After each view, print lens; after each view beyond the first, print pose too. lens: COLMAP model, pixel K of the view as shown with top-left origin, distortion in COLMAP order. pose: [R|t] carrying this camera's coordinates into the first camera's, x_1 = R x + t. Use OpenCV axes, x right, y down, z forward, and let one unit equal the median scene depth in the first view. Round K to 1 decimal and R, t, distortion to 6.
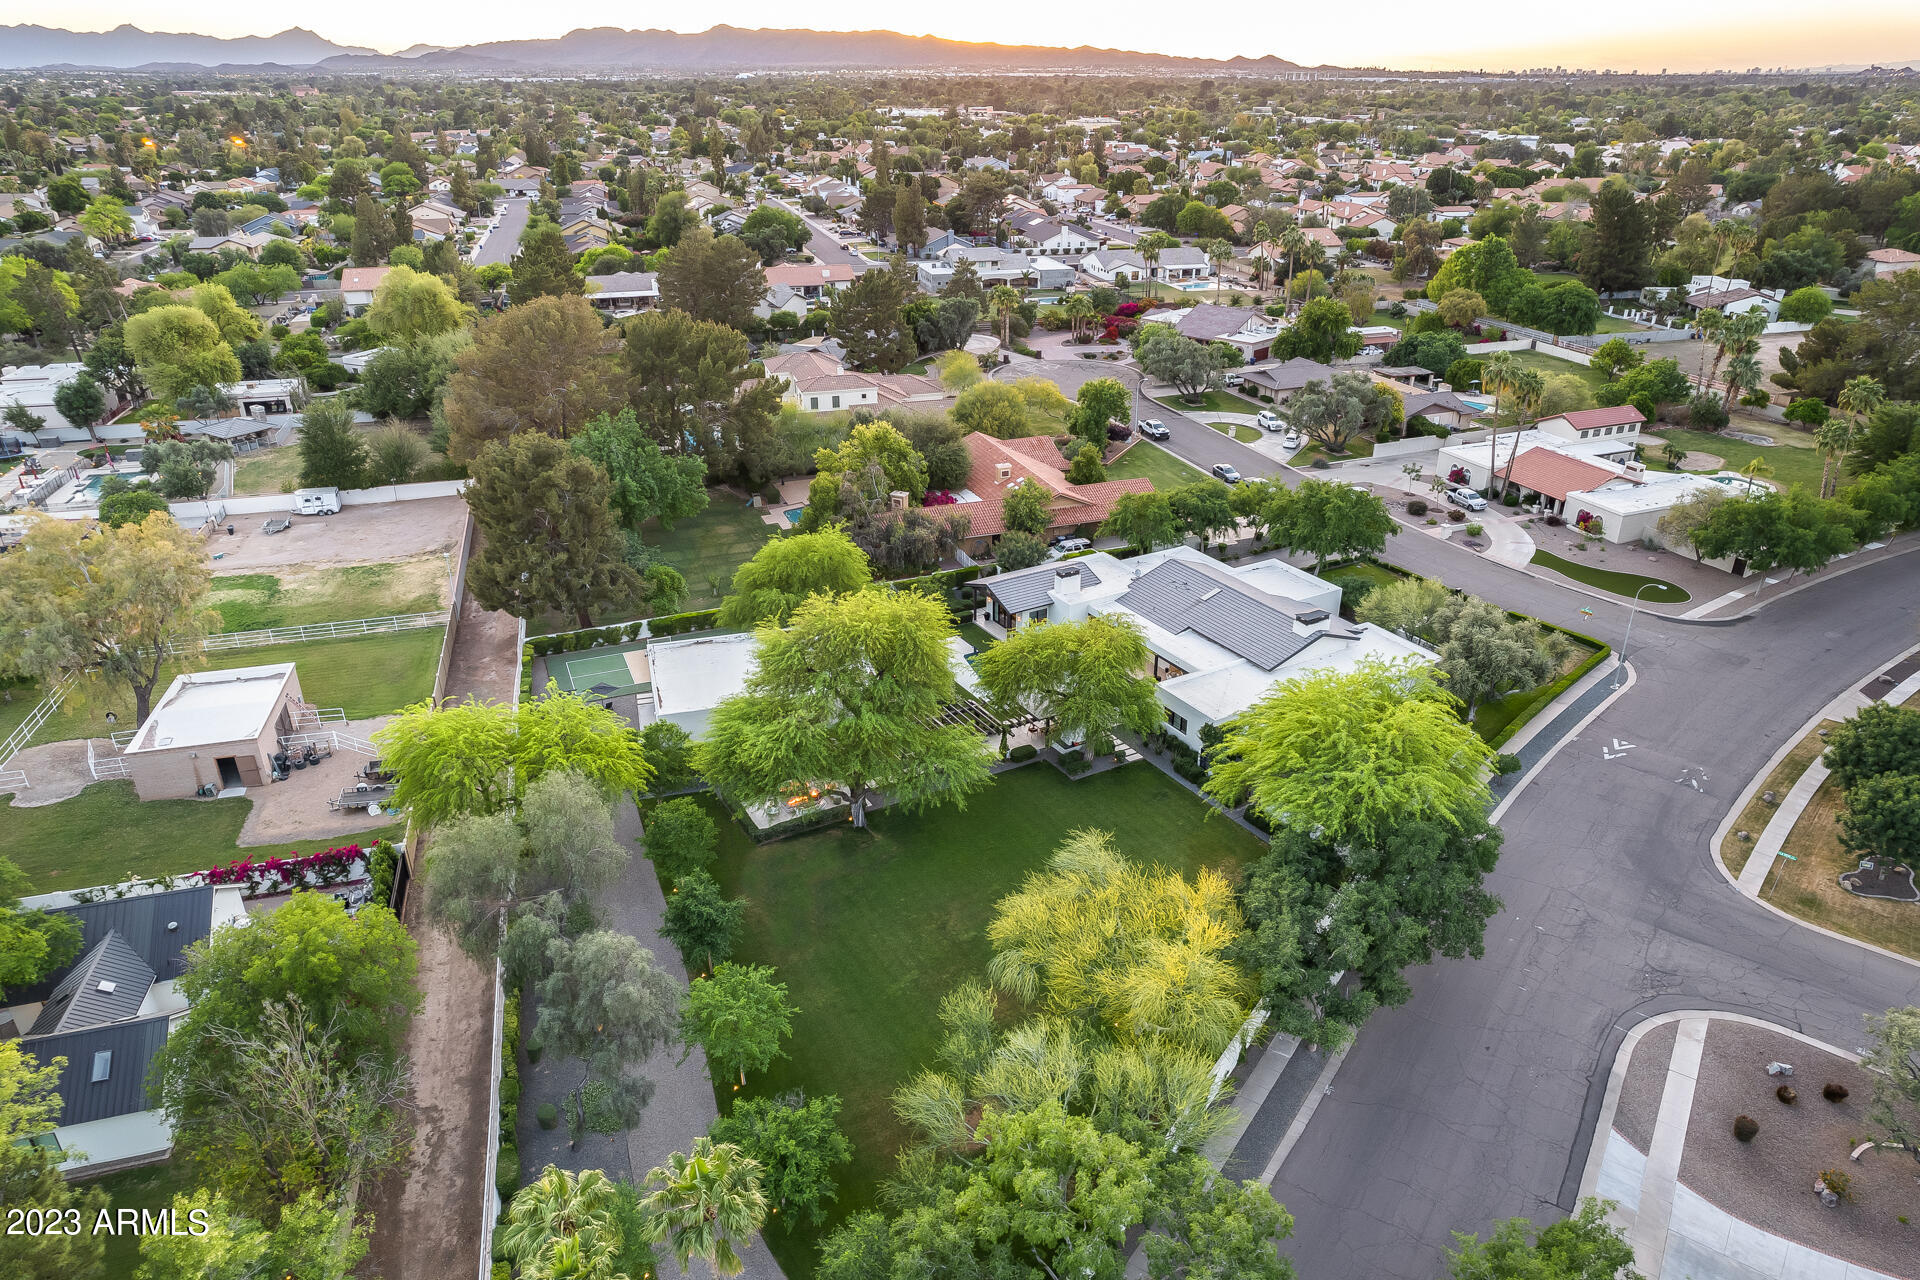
lens RADIAL K [[1236.8, 0, 967.6], [0, 1236.8, 645.4], [0, 0, 1]] dist [-0.062337, 0.059709]
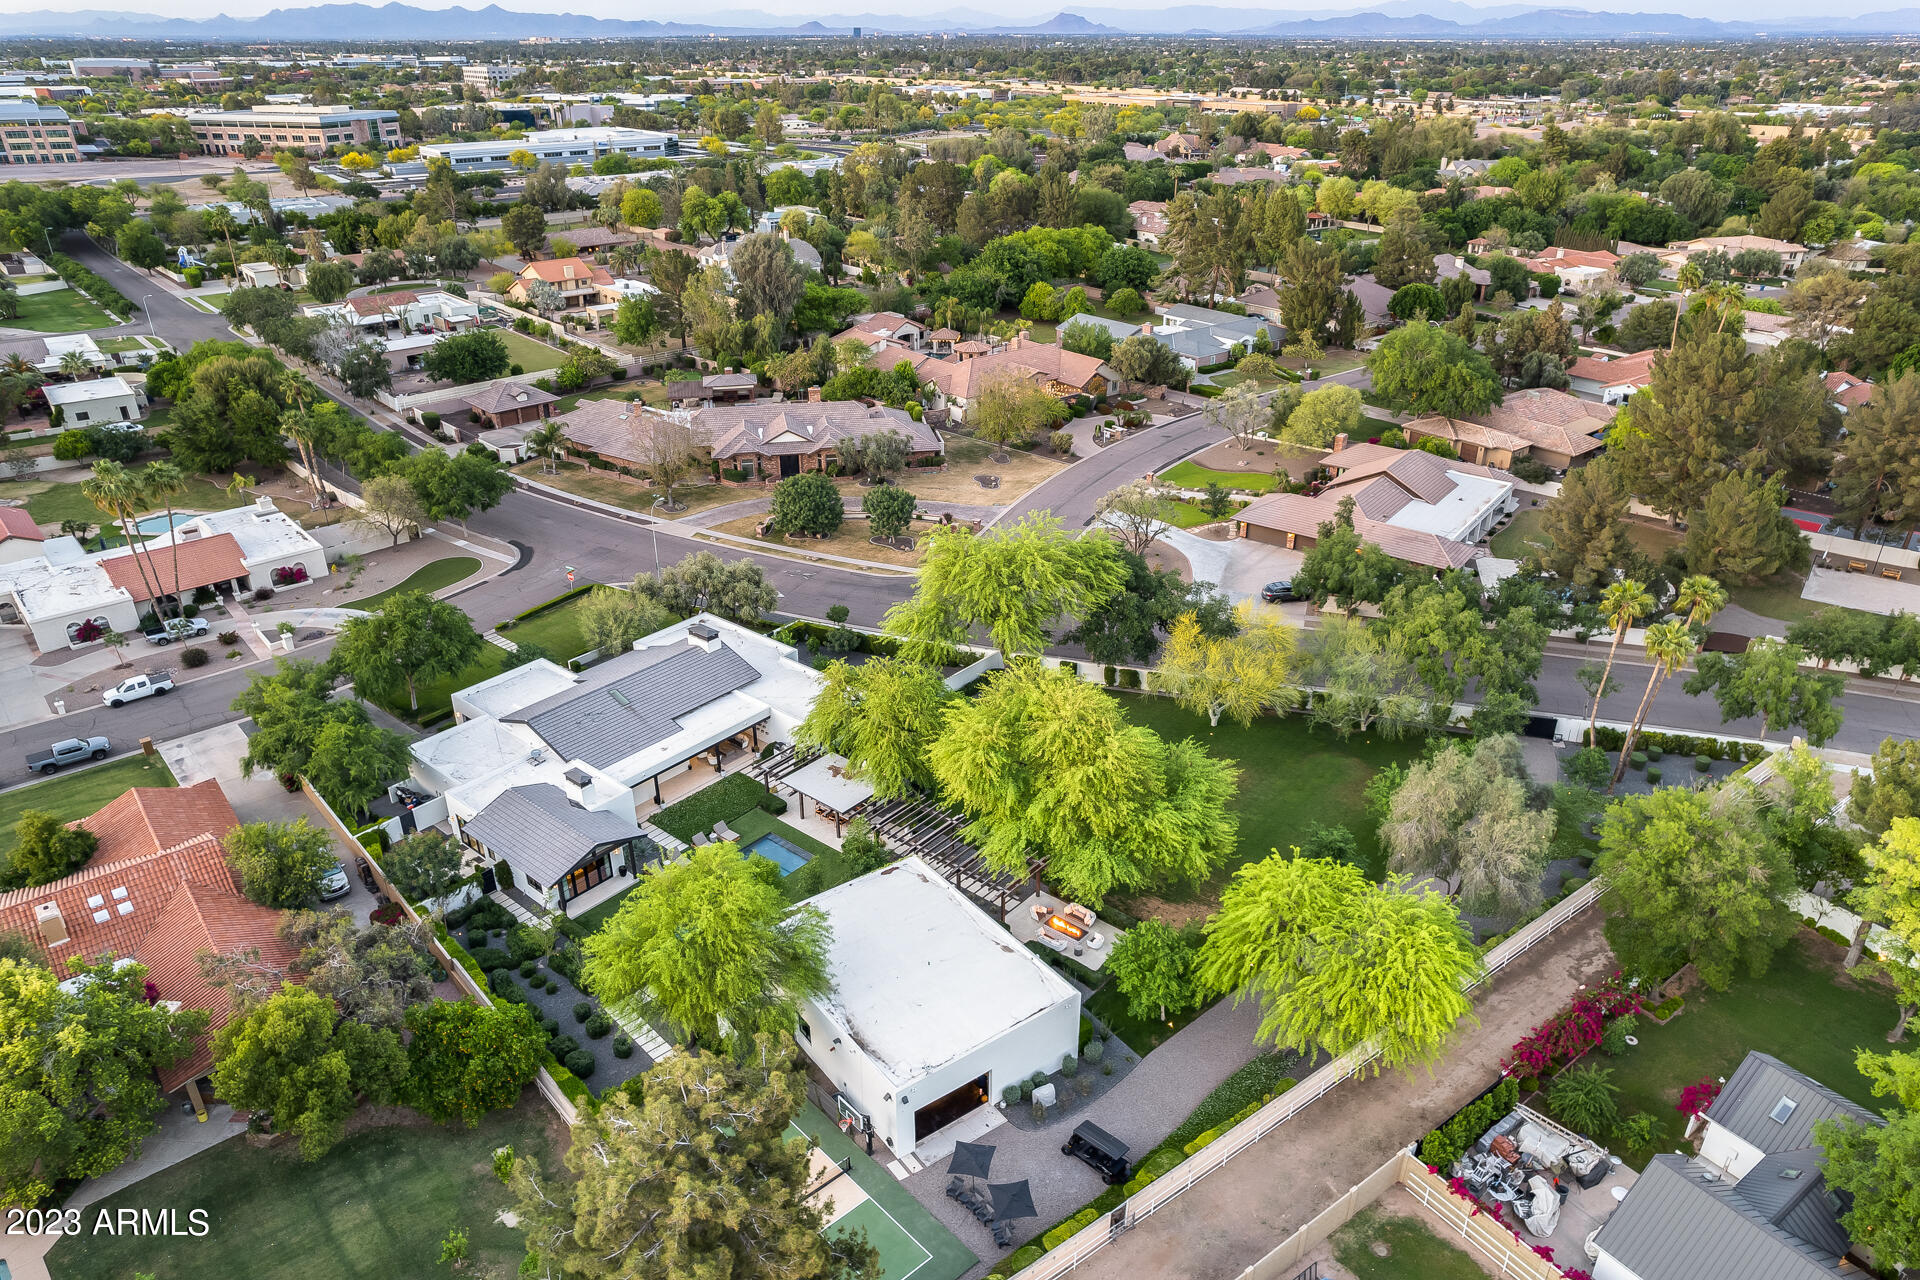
lens RADIAL K [[1251.3, 0, 971.6], [0, 1251.3, 650.2], [0, 0, 1]] dist [-0.079940, 0.072659]
pose [[-0.334257, -0.423144, 0.842153, -0.502555], [0.403832, 0.743066, 0.533641, -0.348642], [-0.851582, 0.518461, -0.077496, 0.629741]]
